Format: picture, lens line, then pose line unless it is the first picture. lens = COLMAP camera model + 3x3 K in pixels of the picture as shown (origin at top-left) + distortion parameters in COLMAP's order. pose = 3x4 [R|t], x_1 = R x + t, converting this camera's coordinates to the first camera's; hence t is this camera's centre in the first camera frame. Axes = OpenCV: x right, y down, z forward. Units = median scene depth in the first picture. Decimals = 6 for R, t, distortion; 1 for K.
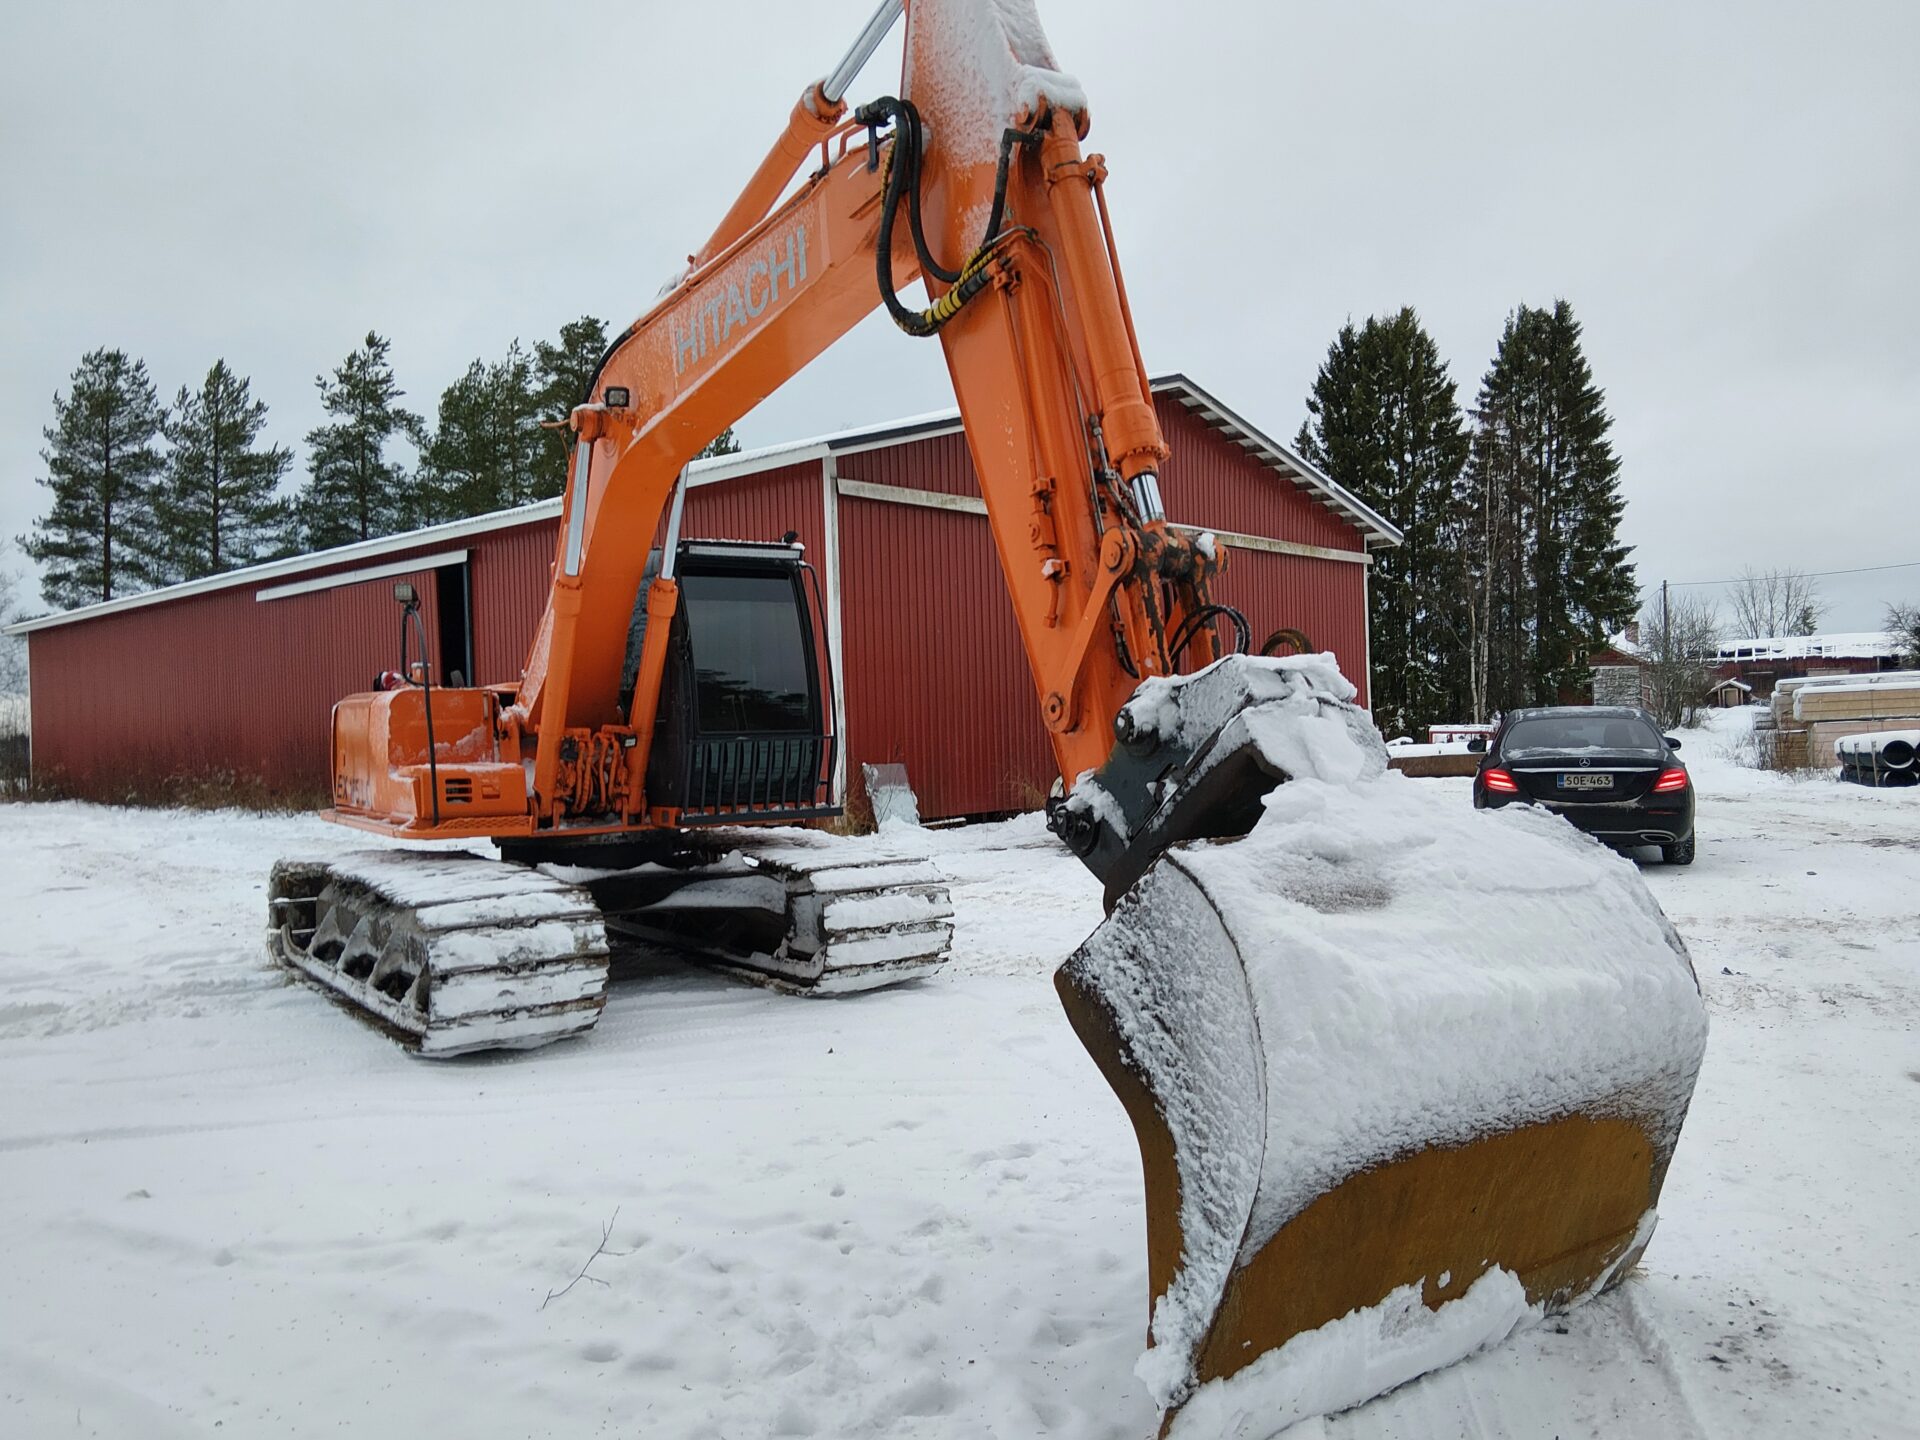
lens RADIAL K [[1448.6, 0, 951.4], [0, 1448.6, 731.1], [0, 0, 1]] dist [0.109605, -0.190547]
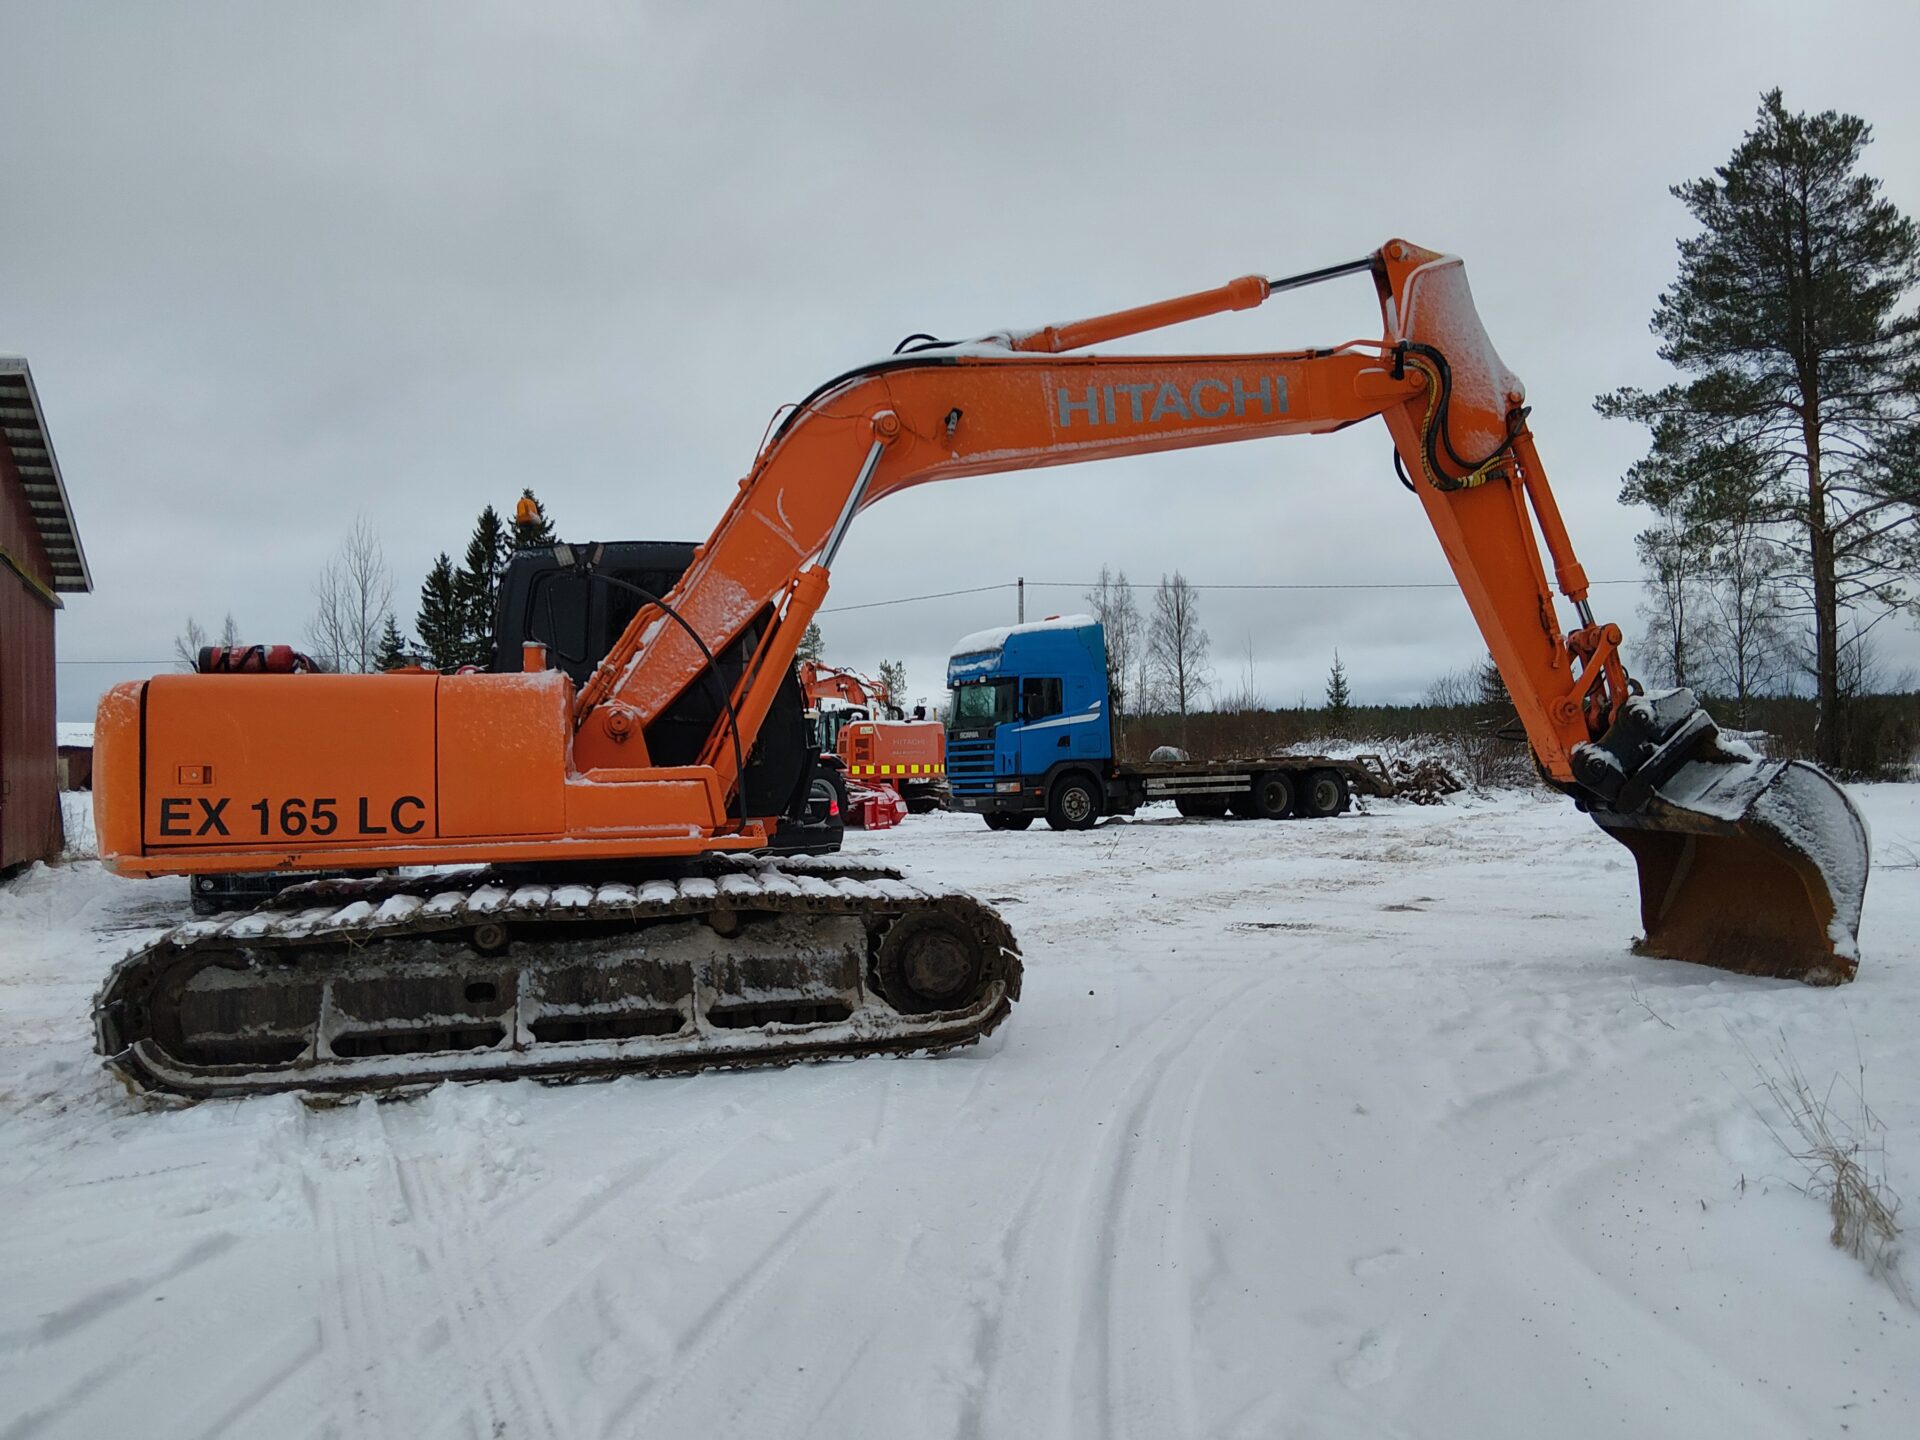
lens RADIAL K [[1448.6, 0, 951.4], [0, 1448.6, 731.1], [0, 0, 1]] dist [0.109605, -0.190547]
pose [[0.354892, 0.029286, 0.934448, -1.161090], [0.028231, 0.998718, -0.042022, 0.039924], [-0.934481, 0.041293, 0.353610, 0.608937]]
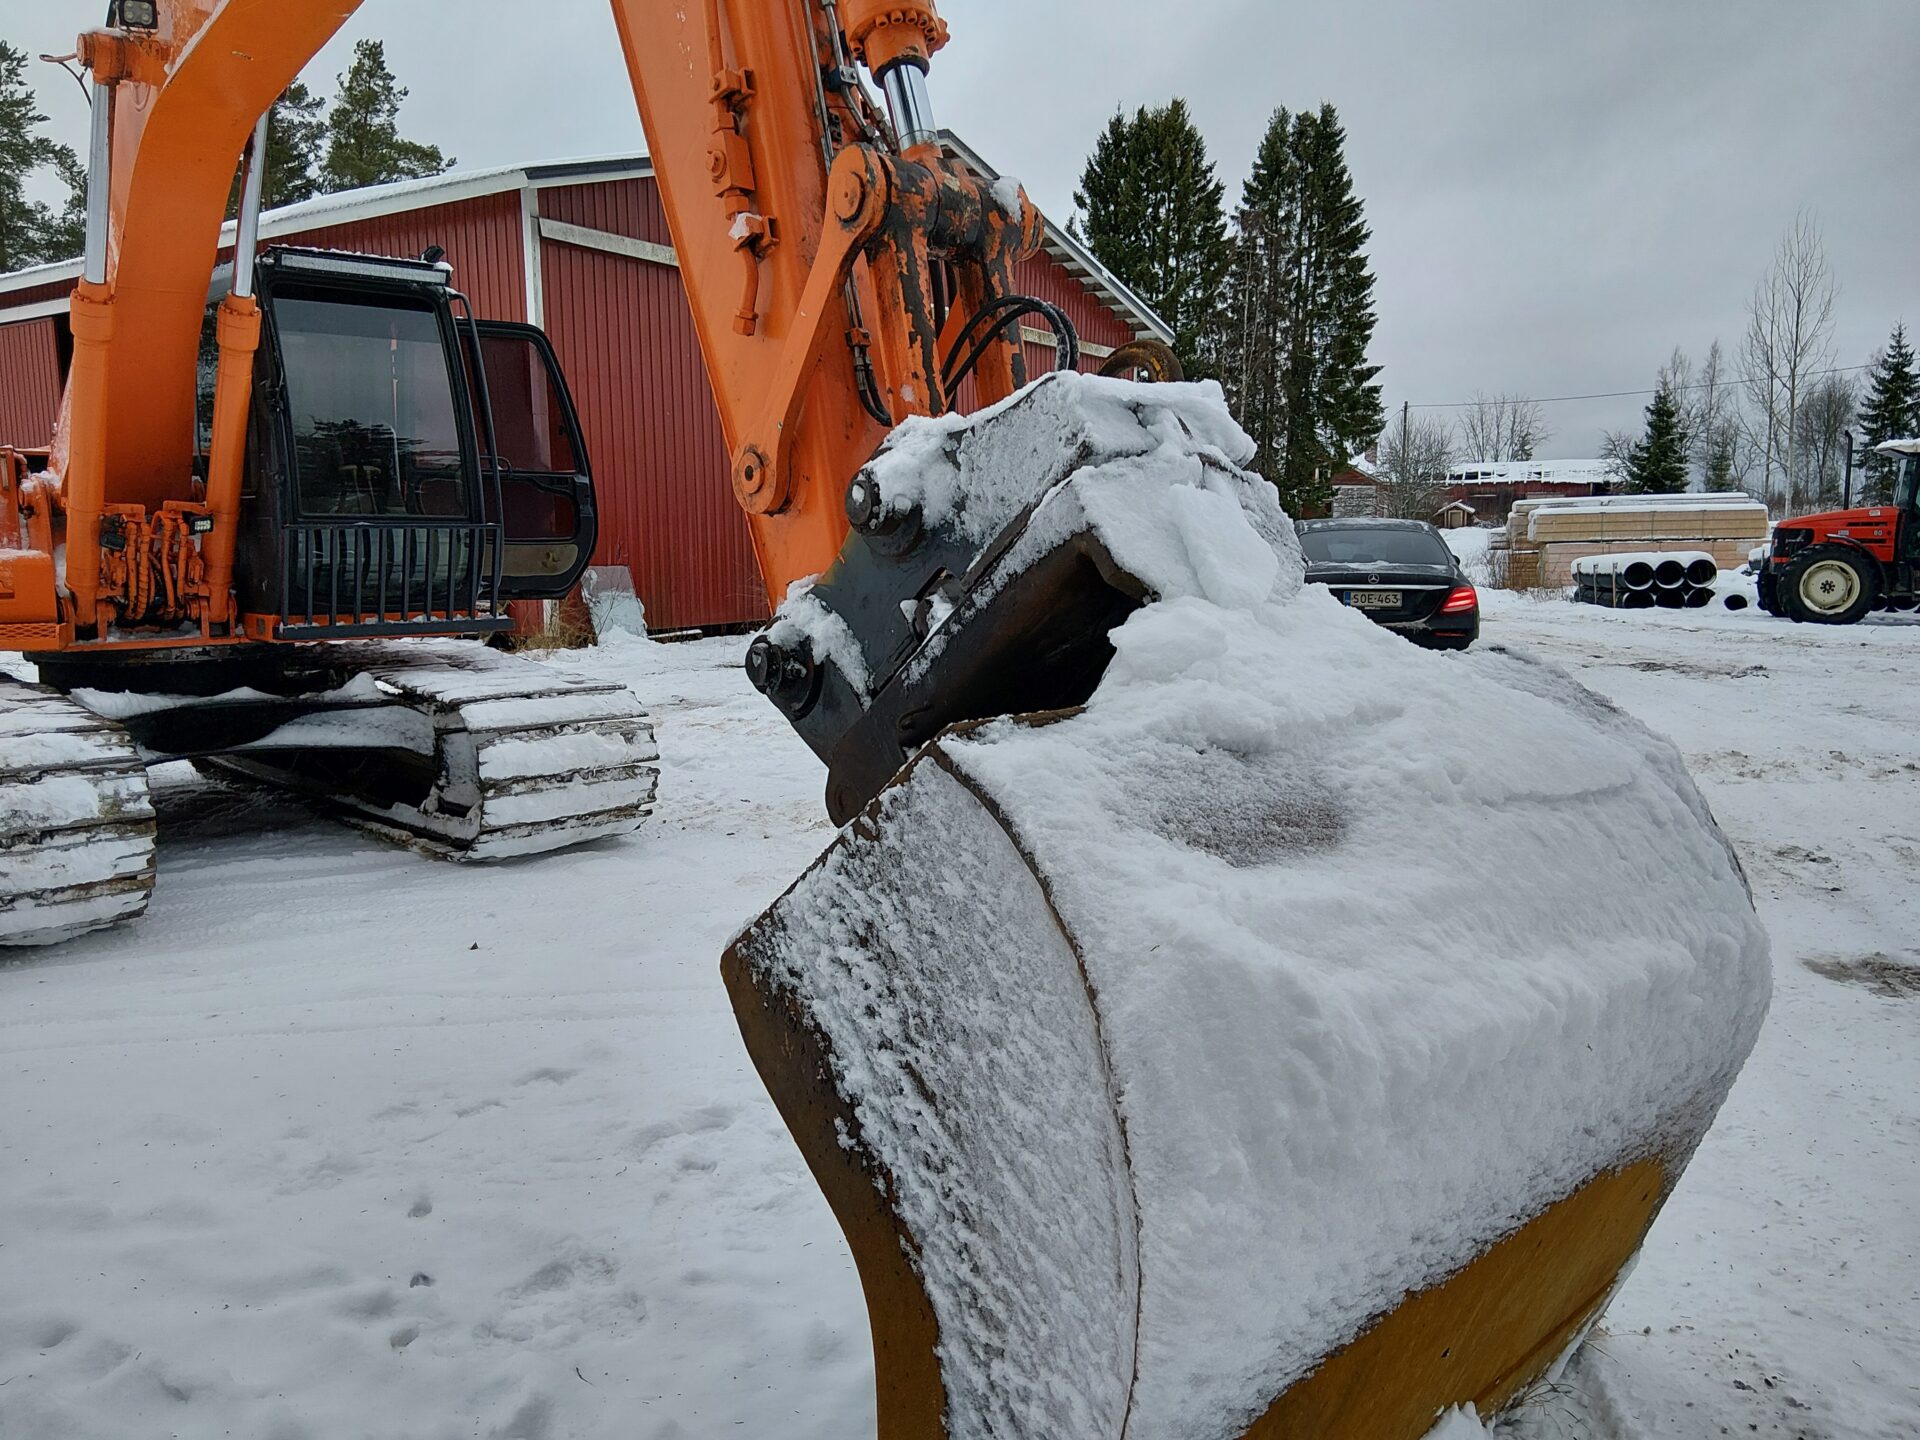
lens RADIAL K [[1475.8, 0, 960.0], [0, 1475.8, 720.0], [0, 0, 1]] dist [0.142673, -0.210006]
pose [[0.985090, 0.002955, 0.172013, 0.028725], [-0.023847, 0.992546, 0.119517, 0.006098], [-0.170377, -0.121837, 0.977818, 0.209679]]
